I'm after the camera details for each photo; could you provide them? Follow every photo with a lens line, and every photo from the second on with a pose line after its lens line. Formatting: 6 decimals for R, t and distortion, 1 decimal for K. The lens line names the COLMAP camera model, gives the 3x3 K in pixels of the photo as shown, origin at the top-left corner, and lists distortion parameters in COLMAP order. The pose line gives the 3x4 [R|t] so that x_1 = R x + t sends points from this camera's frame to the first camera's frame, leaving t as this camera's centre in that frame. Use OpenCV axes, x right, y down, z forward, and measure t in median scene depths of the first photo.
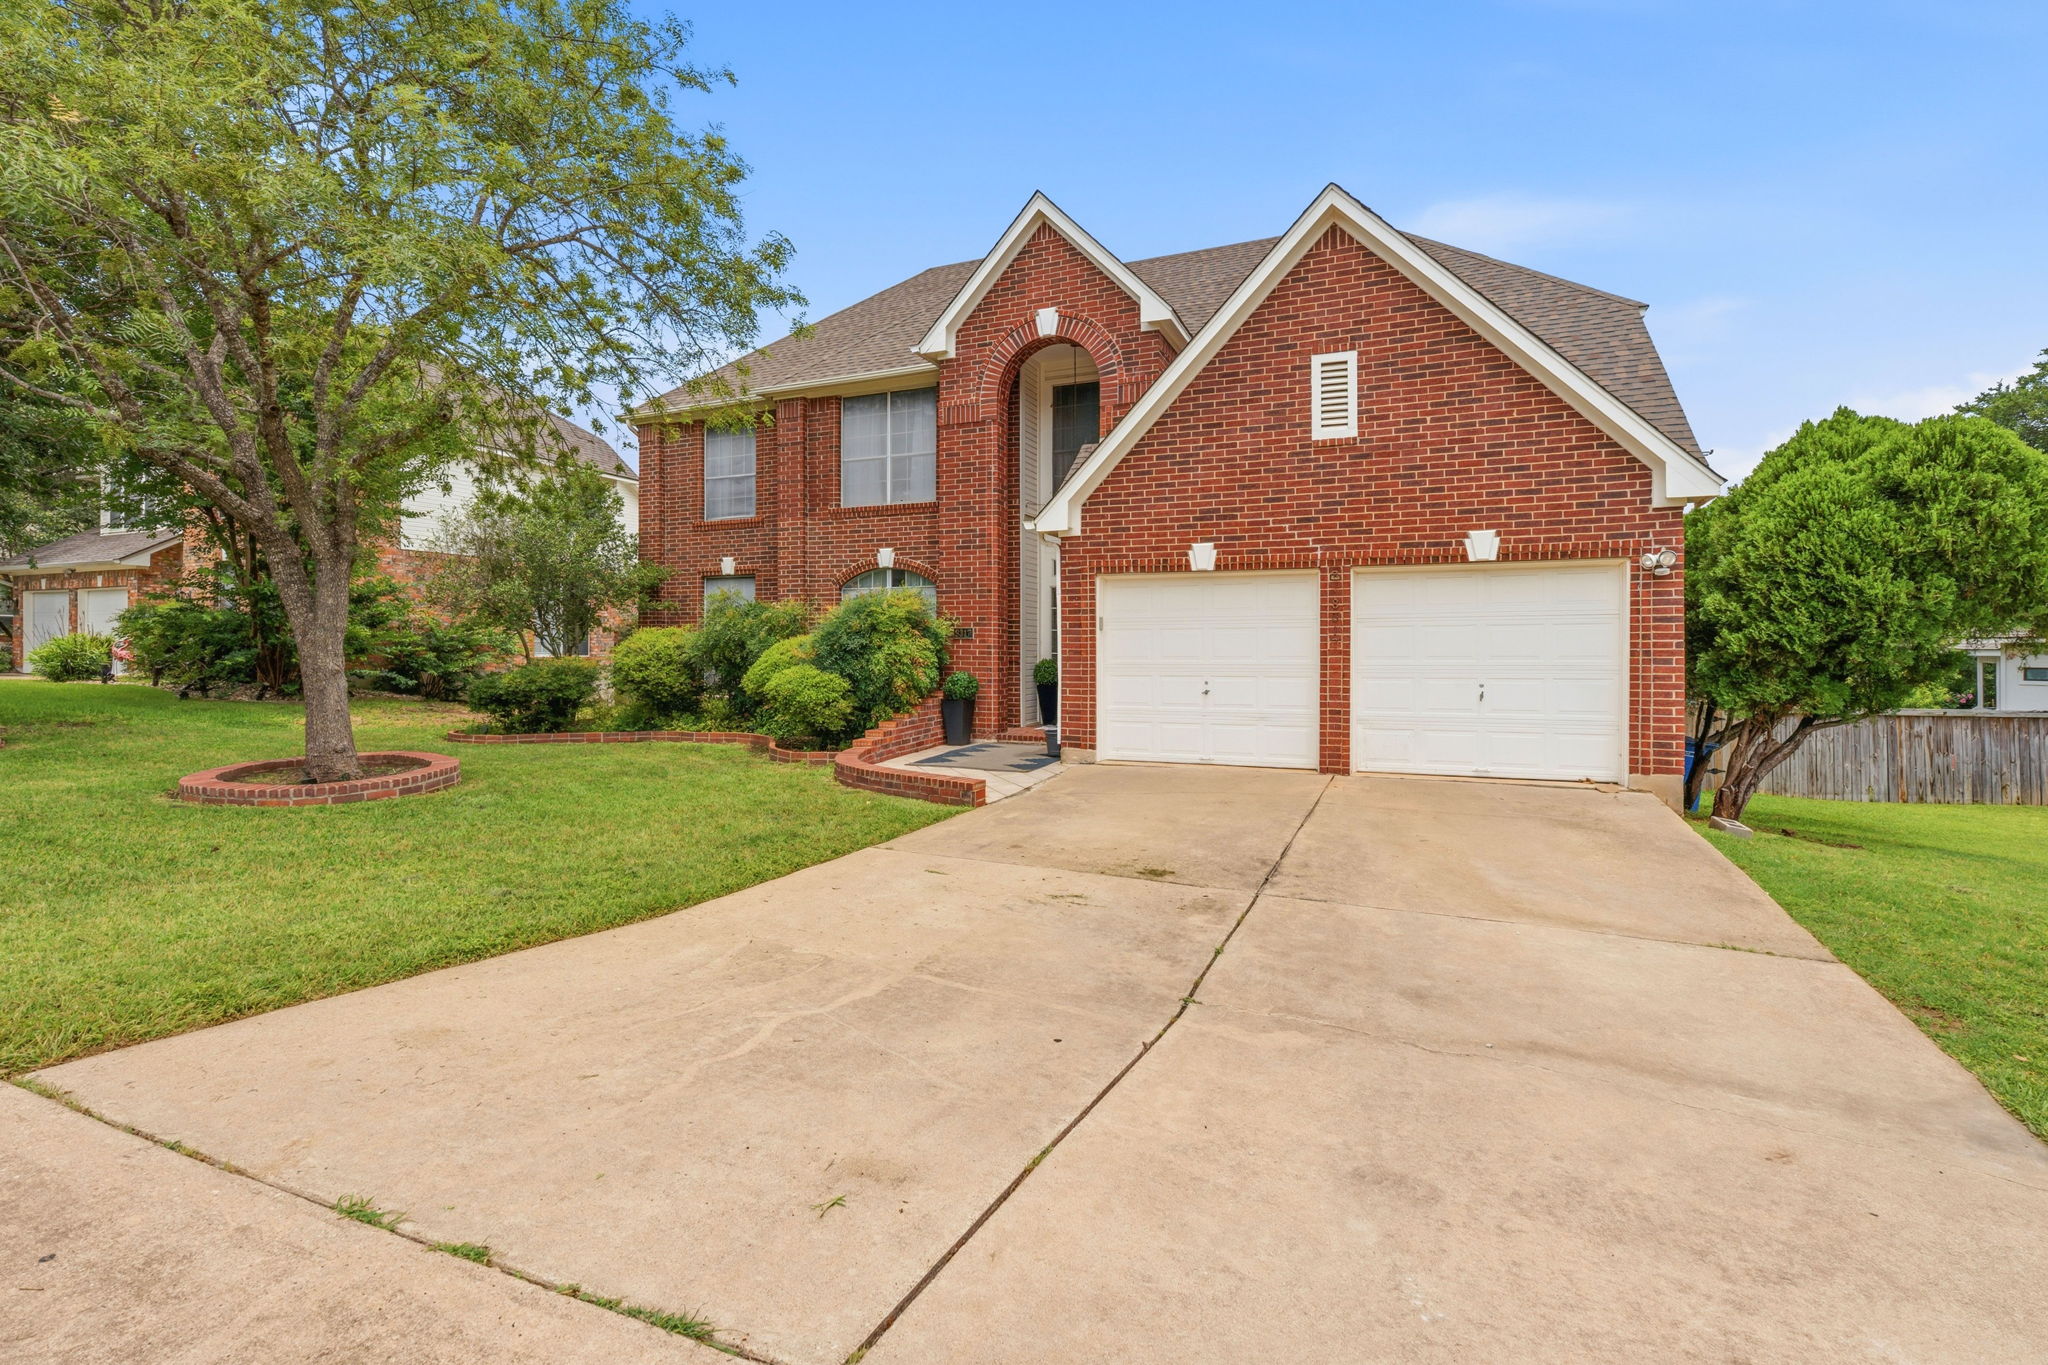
lens RADIAL K [[928.9, 0, 1024.7], [0, 928.9, 665.4], [0, 0, 1]] dist [-0.008401, 0.000194]
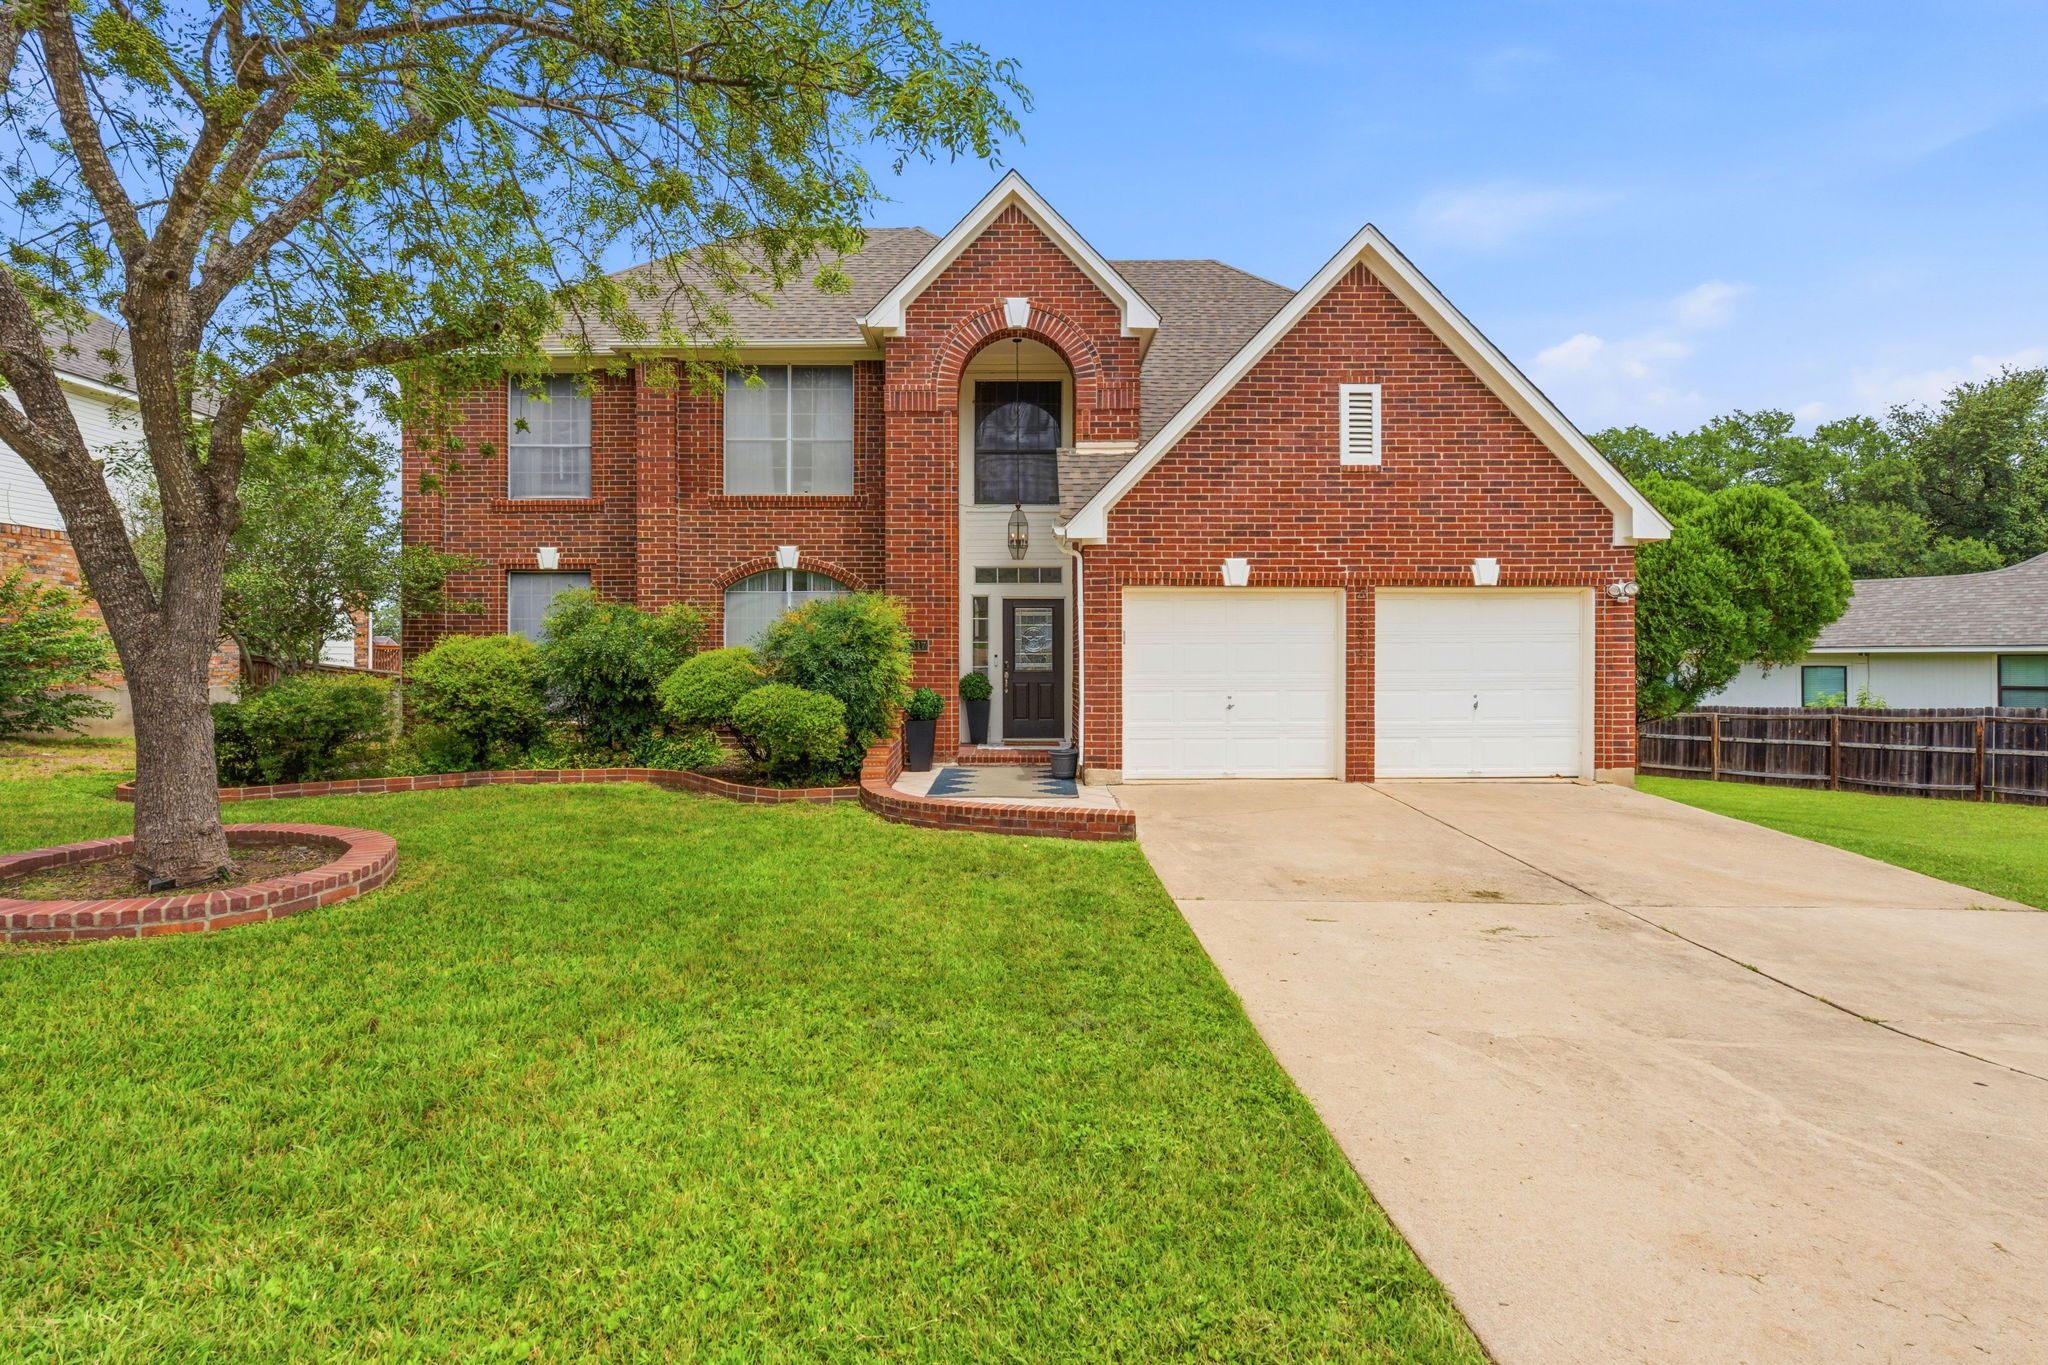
lens RADIAL K [[928.9, 0, 1025.6], [0, 928.9, 675.0], [0, 0, 1]] dist [-0.008401, 0.000194]
pose [[0.915864, -0.008733, 0.401393, -0.440893], [0.007875, 0.999962, 0.003787, -0.011843], [-0.401411, -0.000307, 0.915898, 0.182642]]
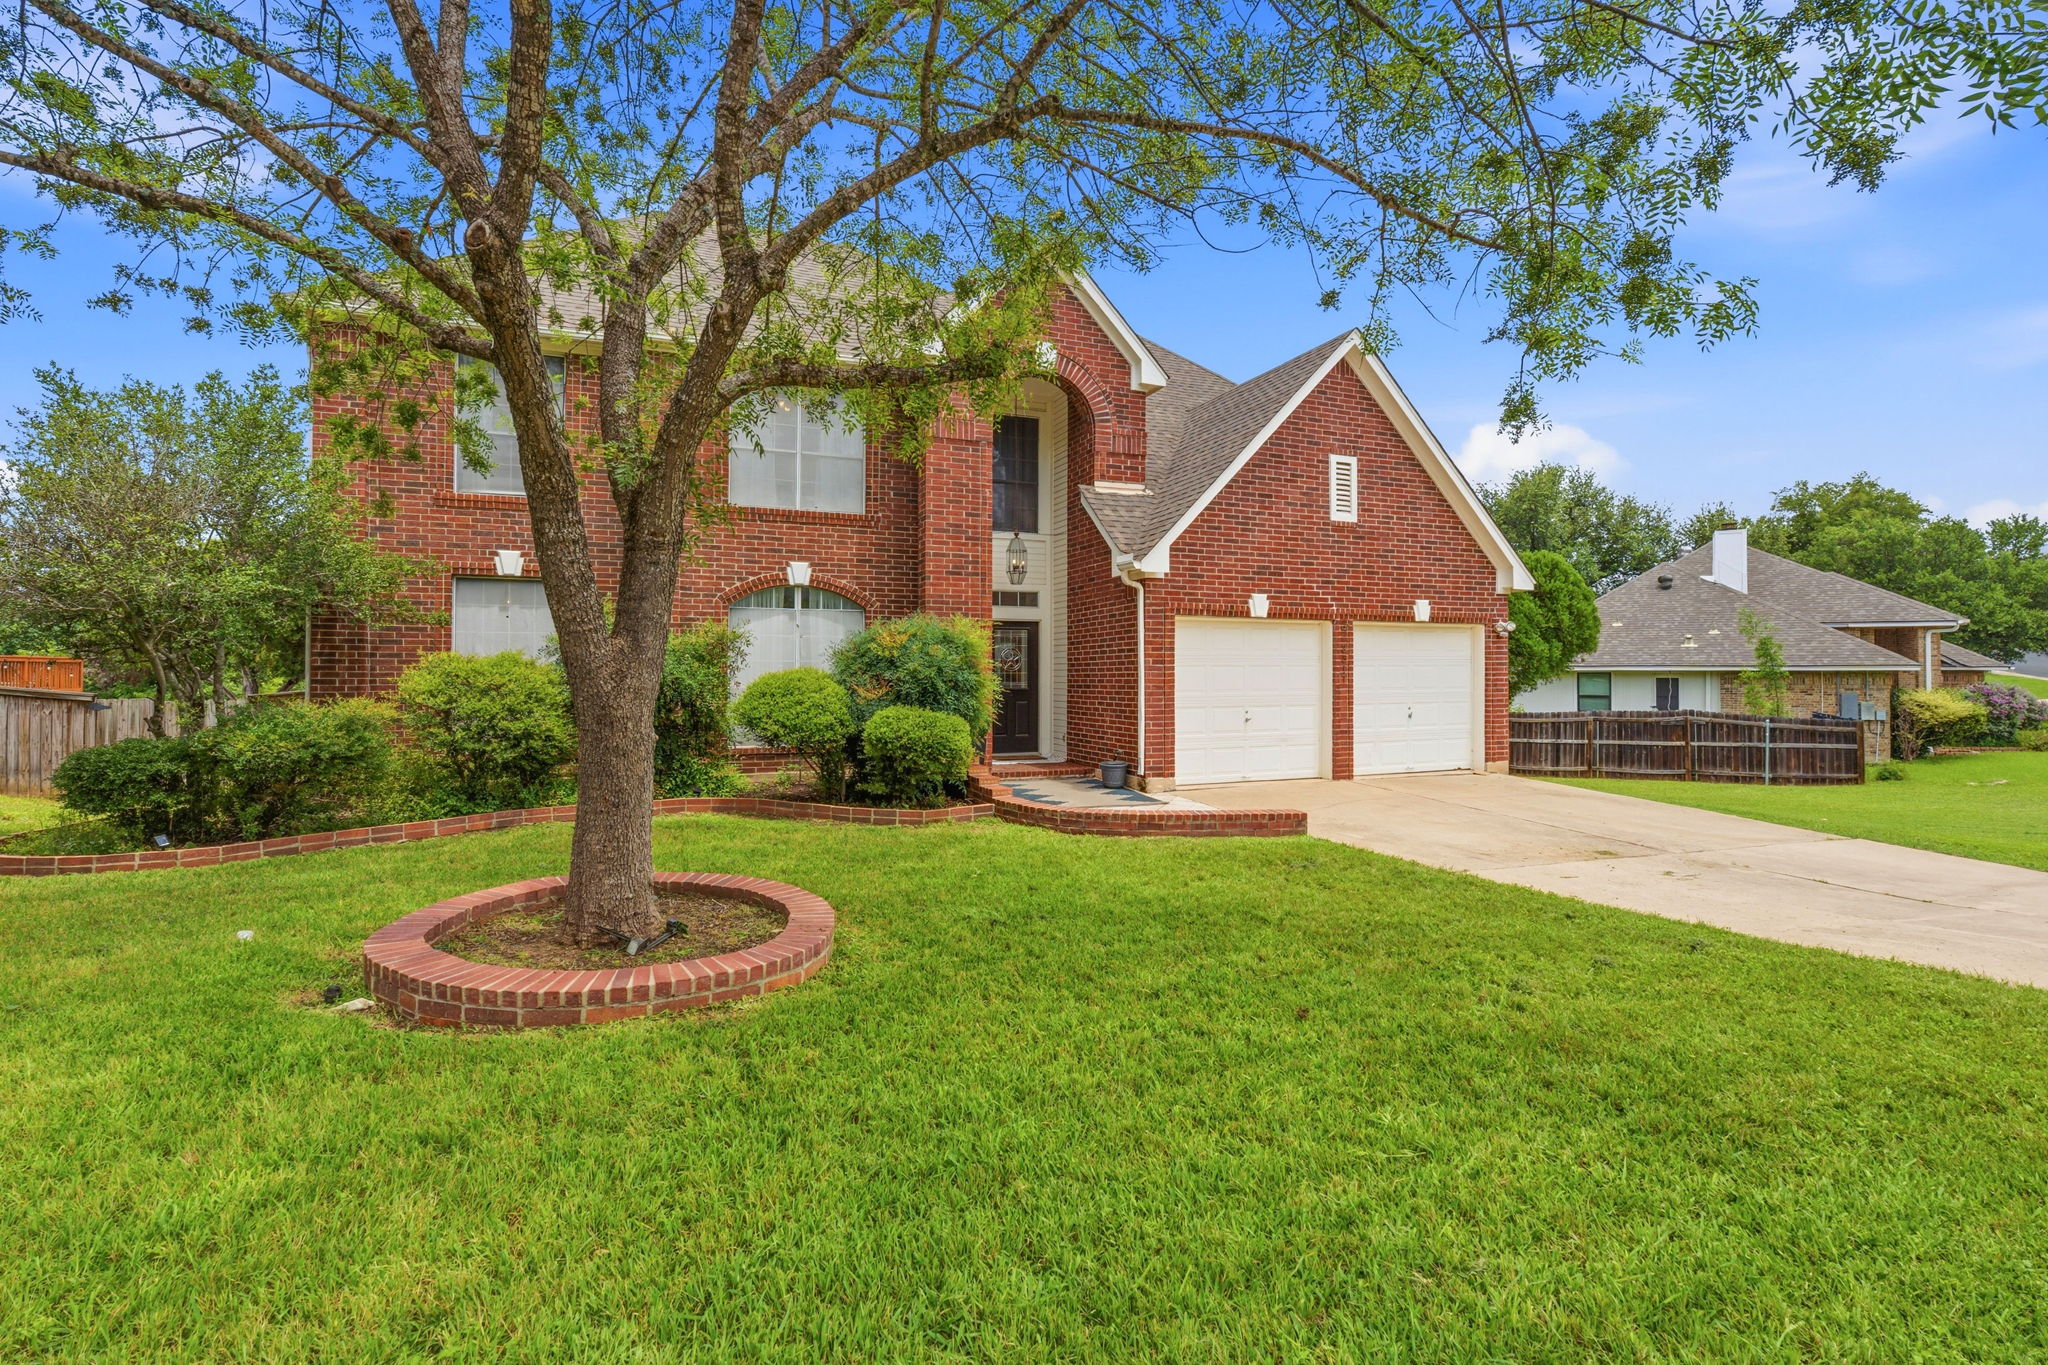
lens RADIAL K [[928.9, 0, 1026.0], [0, 928.9, 679.1], [0, 0, 1]] dist [-0.008401, 0.000194]
pose [[0.701869, -0.006389, 0.712277, -0.901468], [0.010544, 0.999943, -0.001420, -0.026299], [-0.712228, 0.008507, 0.701897, 0.403785]]
